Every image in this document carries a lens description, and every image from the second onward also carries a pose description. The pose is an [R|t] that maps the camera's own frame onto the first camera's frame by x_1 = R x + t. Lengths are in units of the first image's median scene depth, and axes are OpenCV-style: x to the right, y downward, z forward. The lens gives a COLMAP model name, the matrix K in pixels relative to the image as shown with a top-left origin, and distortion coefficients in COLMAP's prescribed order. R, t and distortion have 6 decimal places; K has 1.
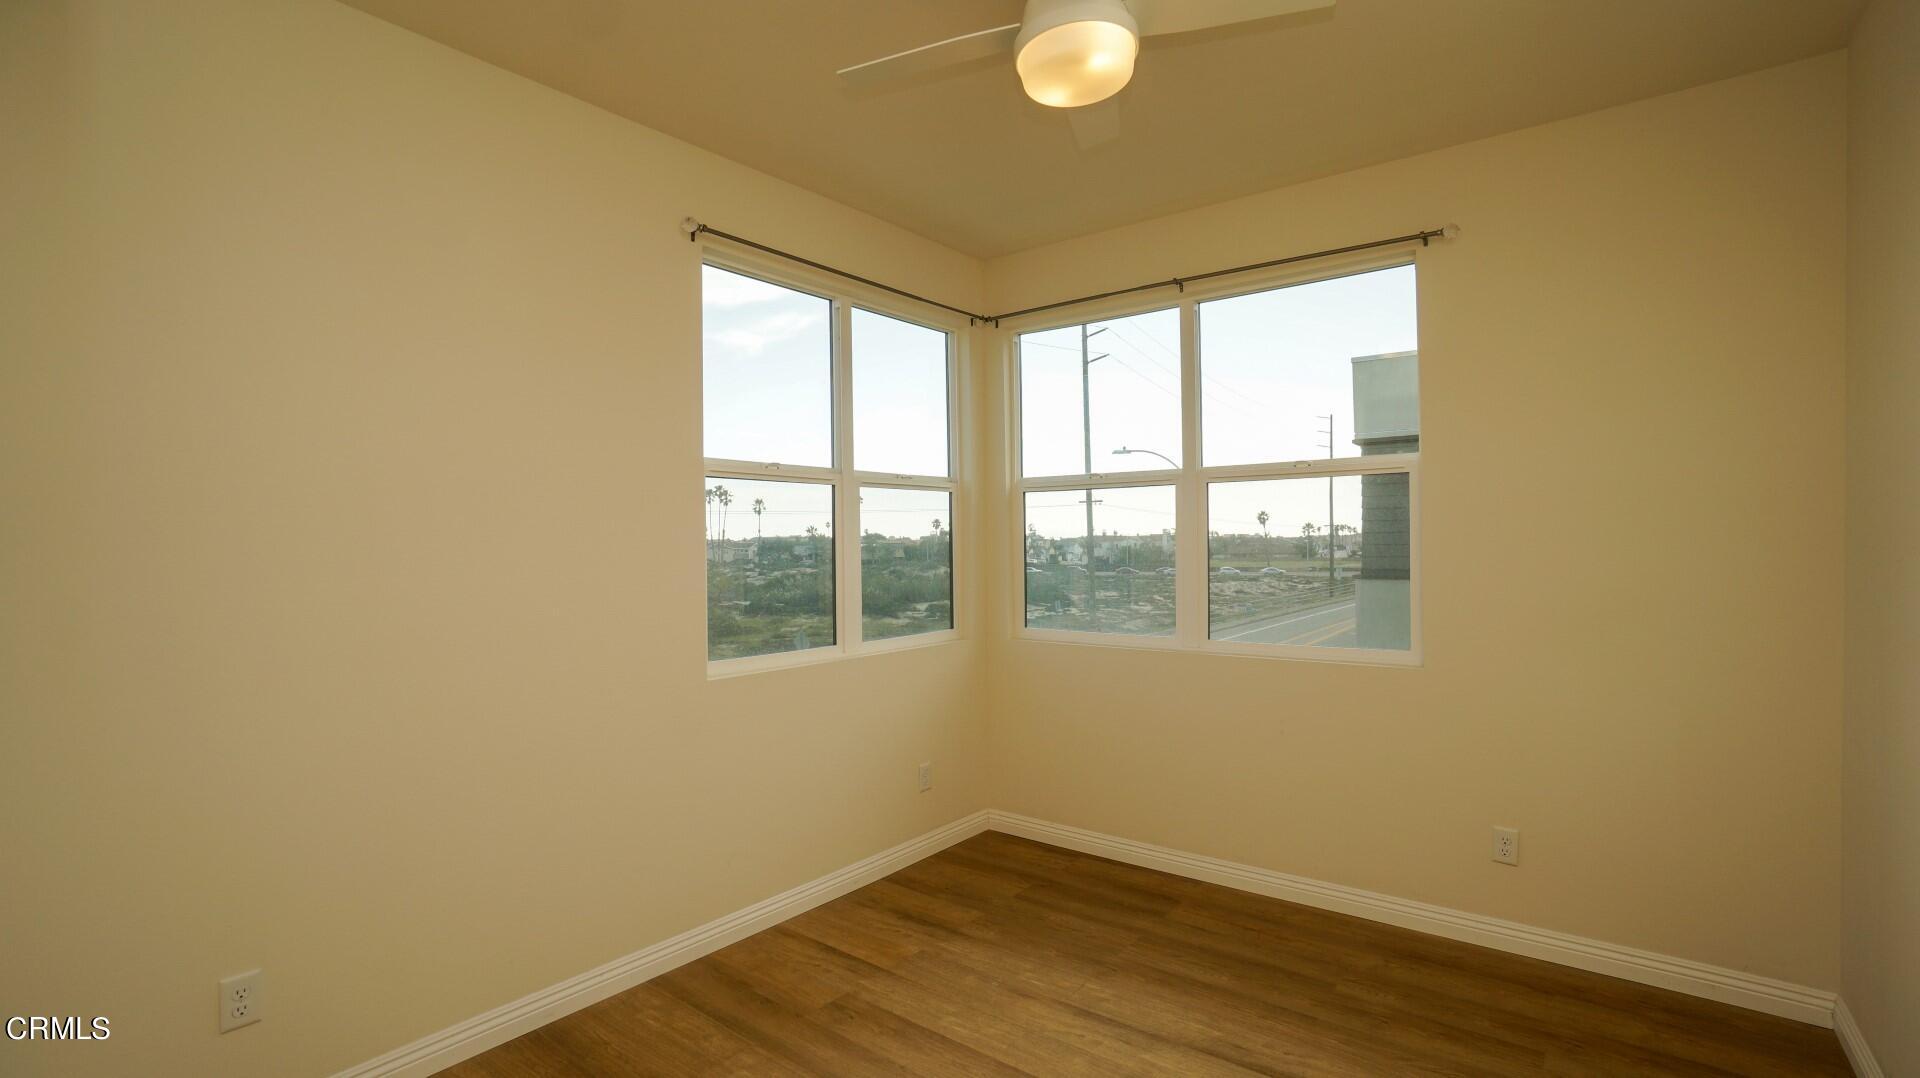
lens RADIAL K [[866.2, 0, 966.6], [0, 866.2, 537.7], [0, 0, 1]] dist [-0.046388, 0.014798]
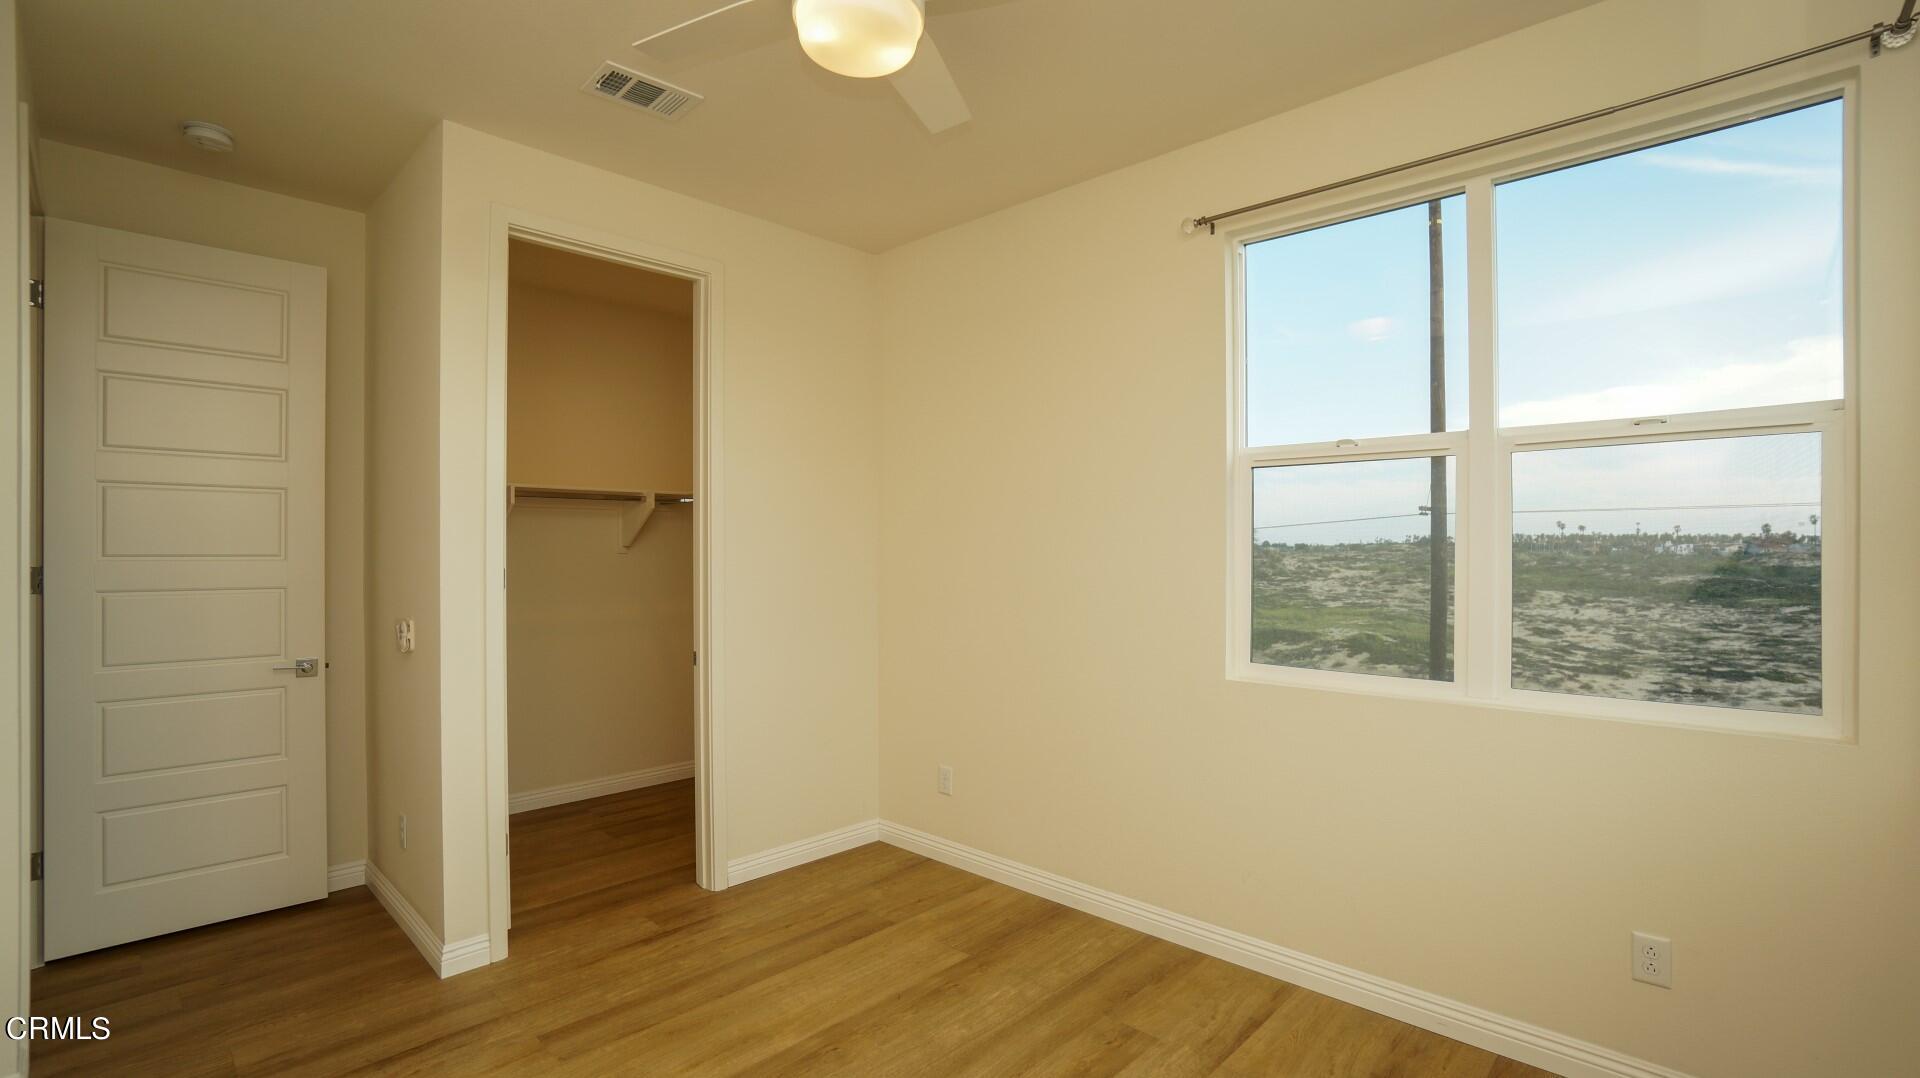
lens RADIAL K [[866.2, 0, 947.6], [0, 866.2, 536.5], [0, 0, 1]] dist [-0.046388, 0.014798]
pose [[-0.101714, -0.006446, -0.994793, 0.702641], [0.001301, 0.999977, -0.006613, 0.011388], [0.994813, -0.001967, -0.101703, 0.793073]]
